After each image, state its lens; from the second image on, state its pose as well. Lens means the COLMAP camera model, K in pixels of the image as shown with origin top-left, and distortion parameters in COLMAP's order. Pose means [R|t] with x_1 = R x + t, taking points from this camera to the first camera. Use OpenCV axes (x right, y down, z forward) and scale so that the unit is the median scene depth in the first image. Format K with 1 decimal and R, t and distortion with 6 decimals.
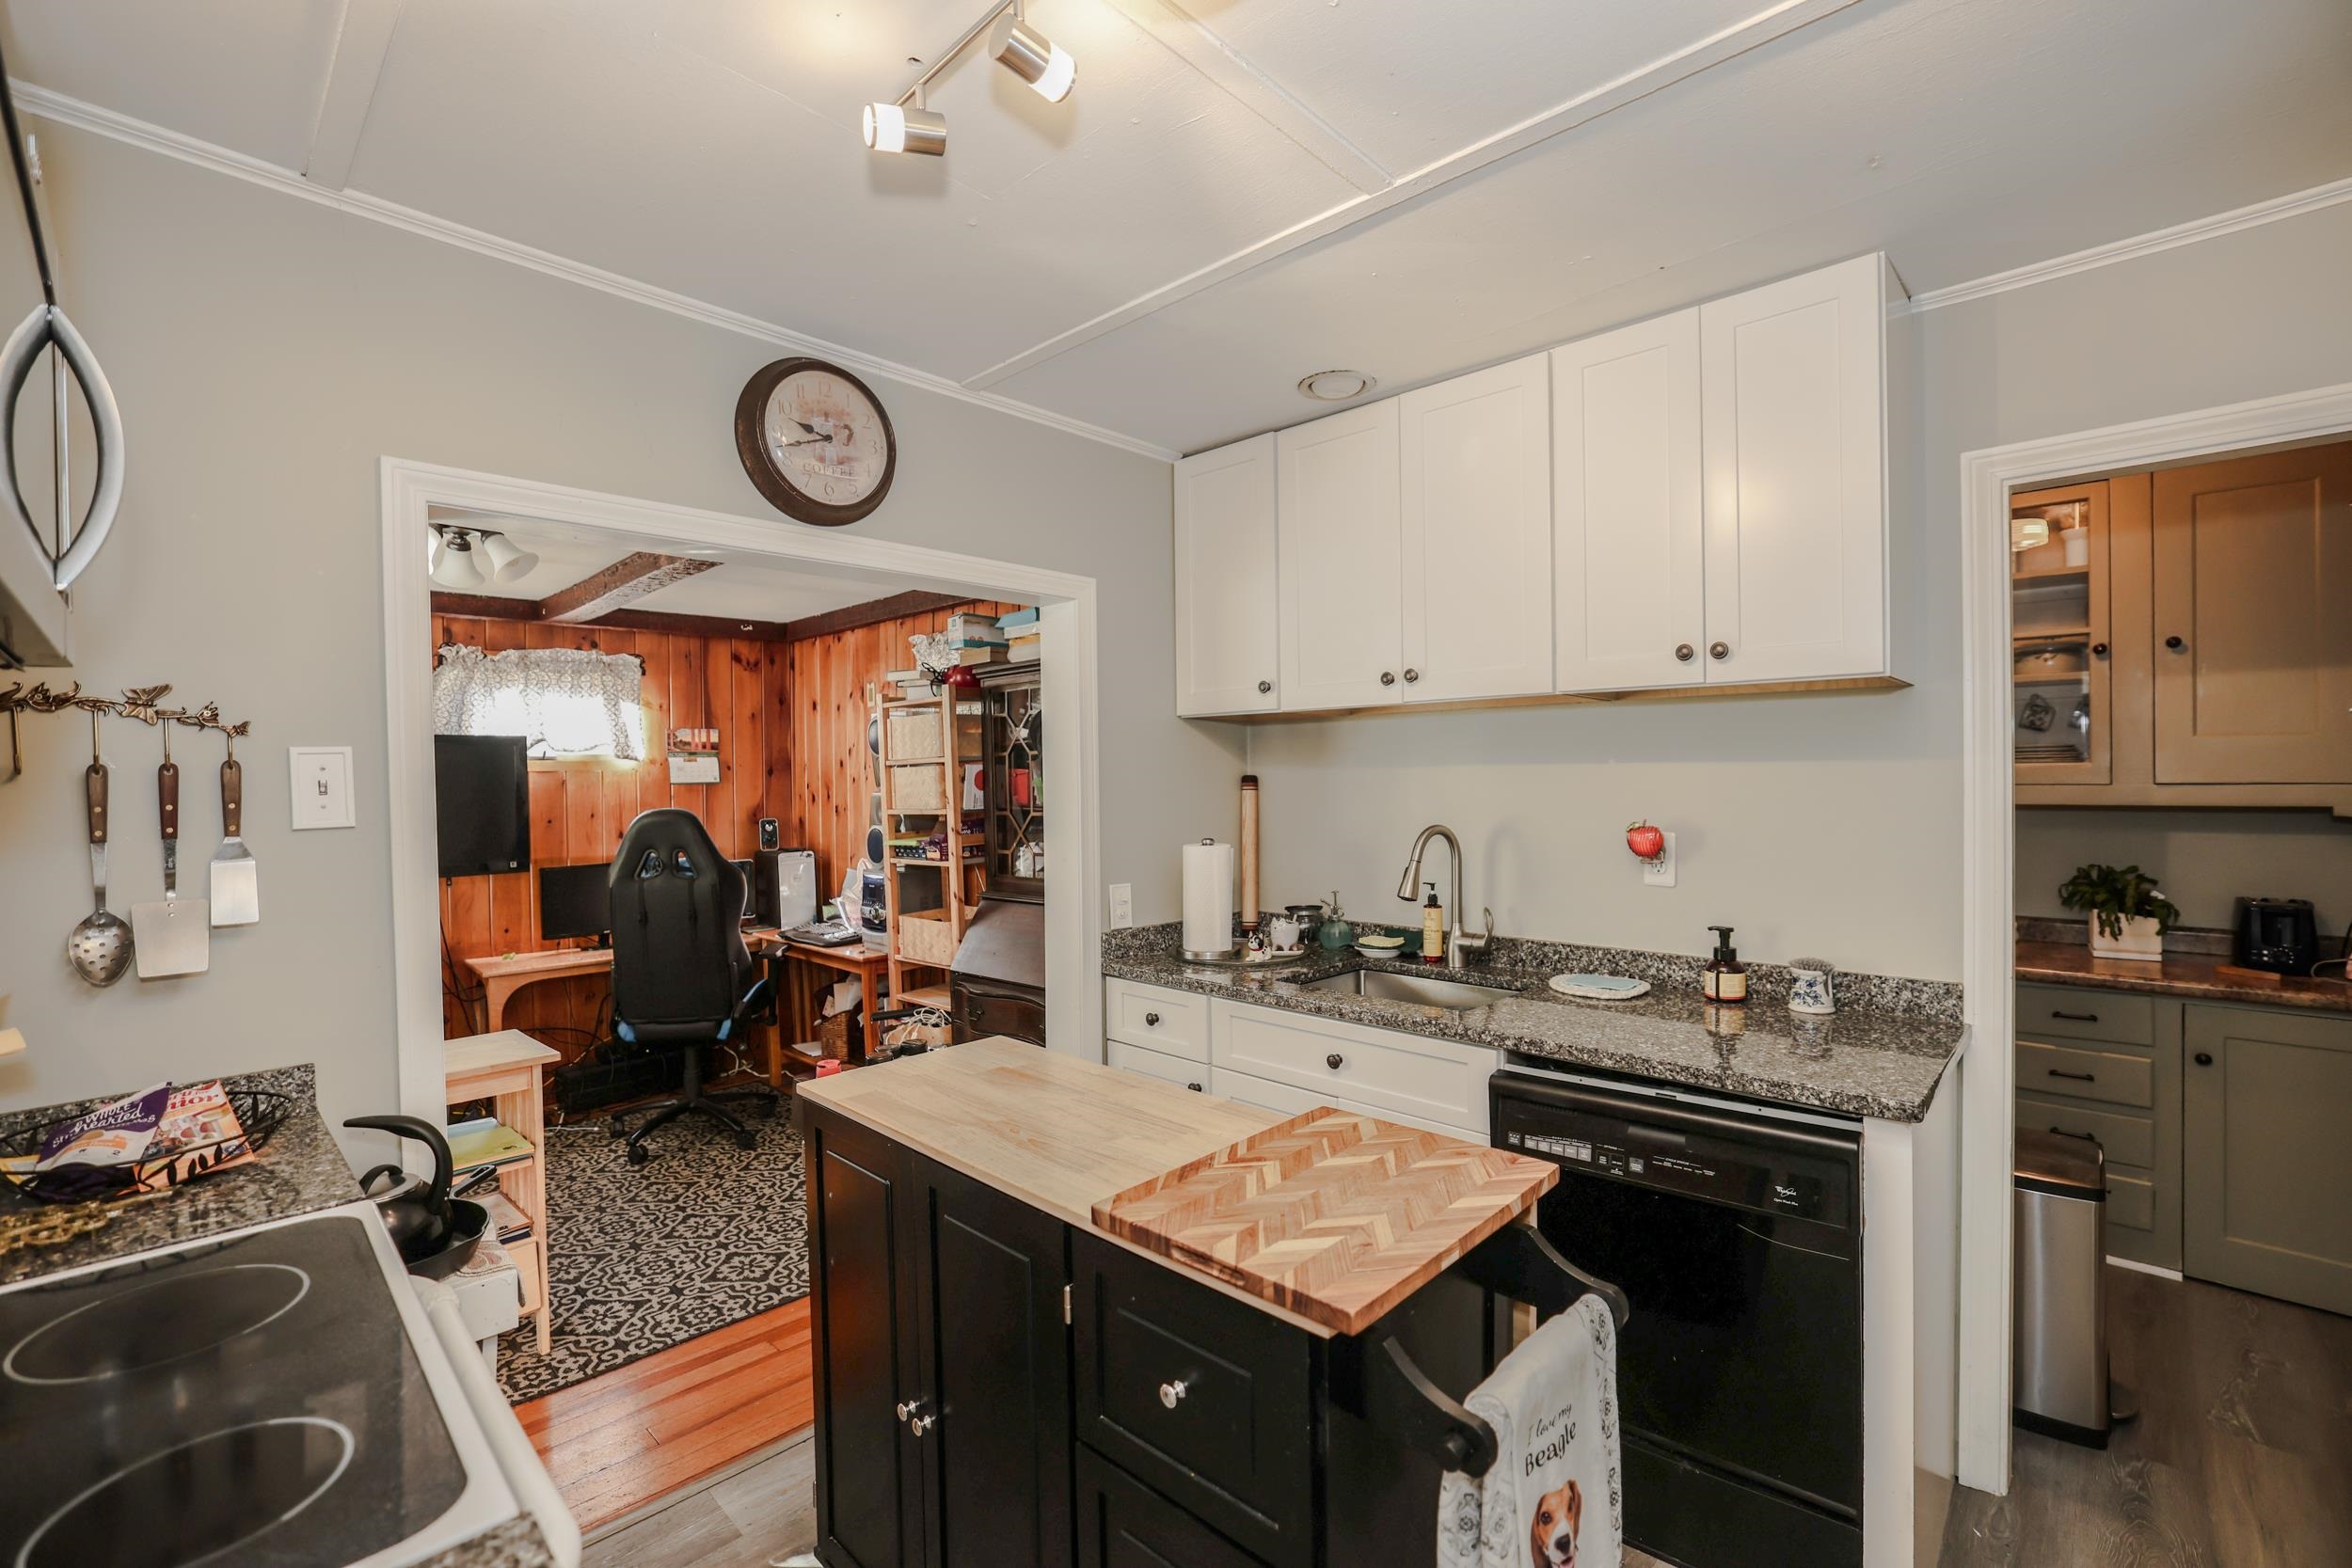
lens RADIAL K [[1024.4, 0, 1152.9], [0, 1024.4, 772.0], [0, 0, 1]] dist [-0.022802, 0.006821]
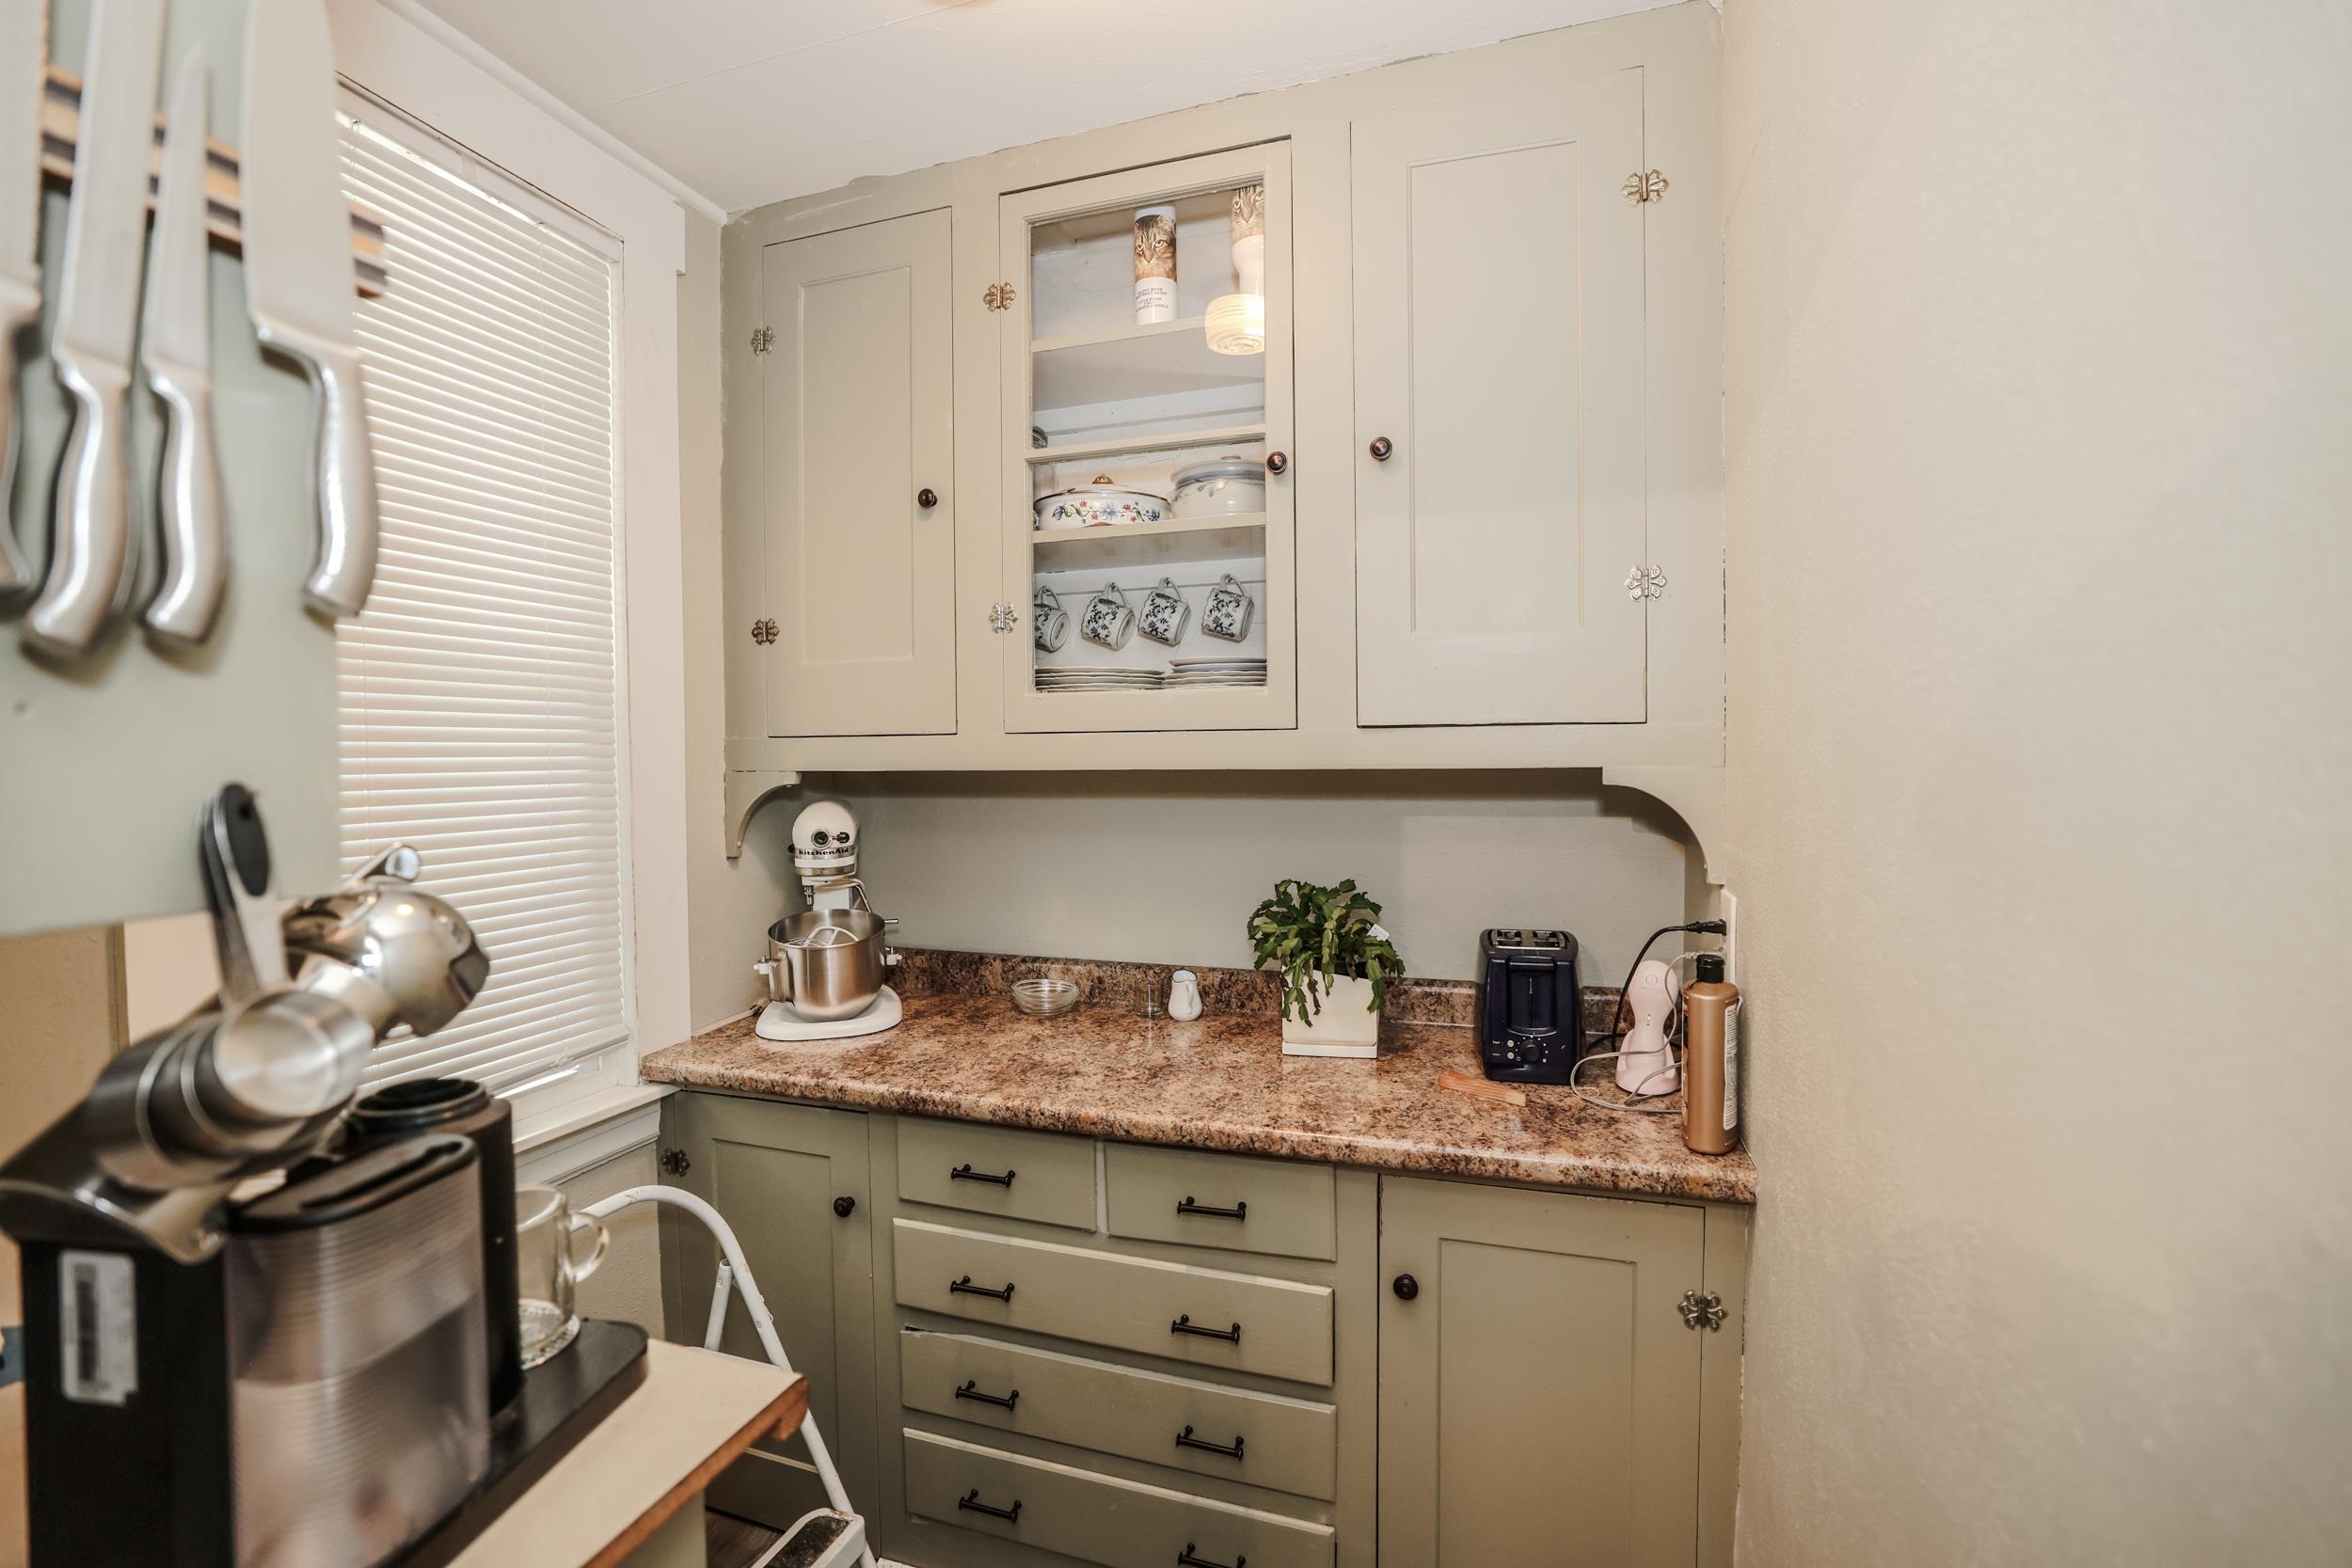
lens RADIAL K [[1024.4, 0, 1179.3], [0, 1024.4, 764.3], [0, 0, 1]] dist [-0.022802, 0.006821]
pose [[0.897386, -0.004716, 0.441222, 0.663808], [-0.001936, 0.999891, 0.014624, 0.022250], [-0.441242, -0.013978, 0.897279, 0.555542]]
